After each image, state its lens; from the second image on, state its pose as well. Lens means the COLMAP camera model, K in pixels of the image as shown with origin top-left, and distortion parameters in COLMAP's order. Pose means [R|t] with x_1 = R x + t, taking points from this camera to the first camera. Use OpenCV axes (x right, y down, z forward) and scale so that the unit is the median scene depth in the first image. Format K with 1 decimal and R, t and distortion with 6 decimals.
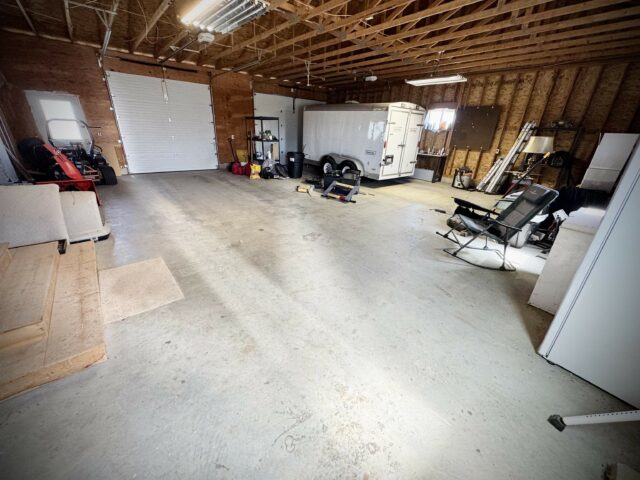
lens RADIAL K [[258.8, 0, 321.9], [0, 258.8, 239.4], [0, 0, 1]] dist [0.002119, -0.000023]
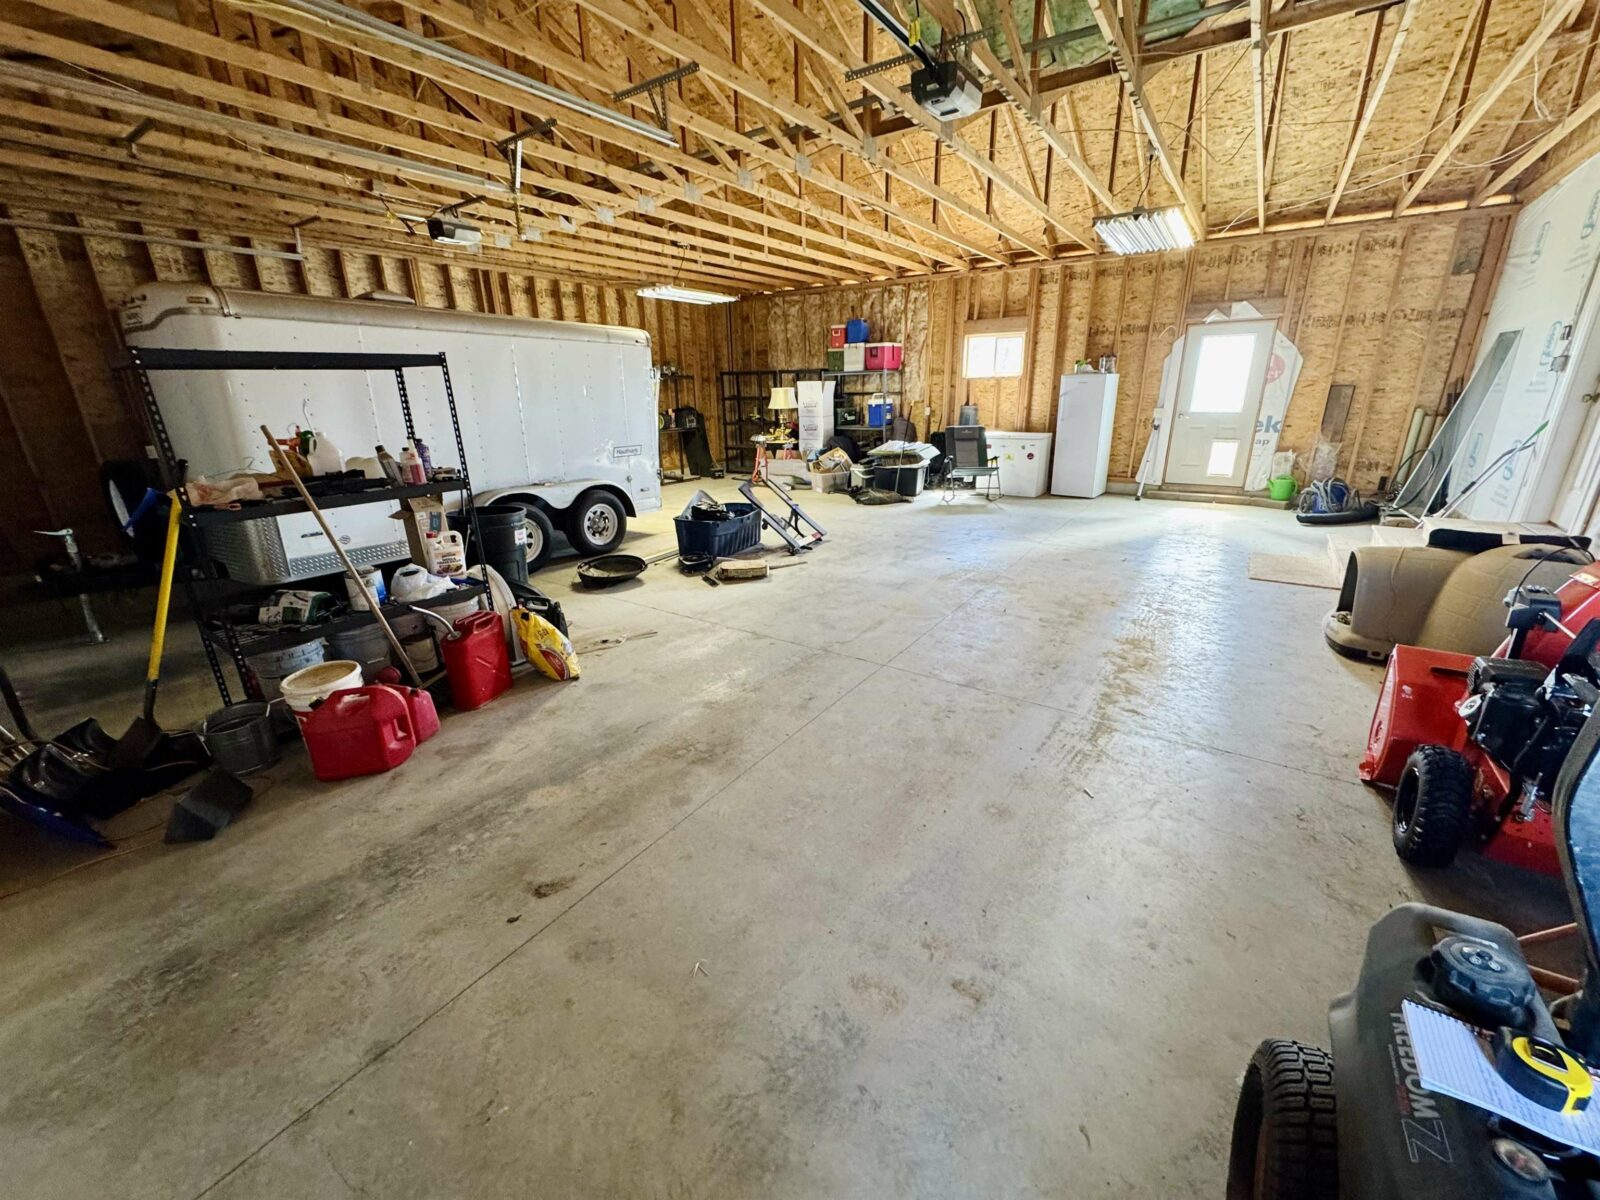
lens RADIAL K [[647.0, 0, 804.7], [0, 647.0, 598.5], [0, 0, 1]] dist [0.002119, -0.000023]
pose [[-0.269013, -0.342724, 0.900095, -1.043544], [0.373970, 0.824053, 0.425539, -0.597852], [-0.887569, 0.451084, -0.093513, 1.234305]]
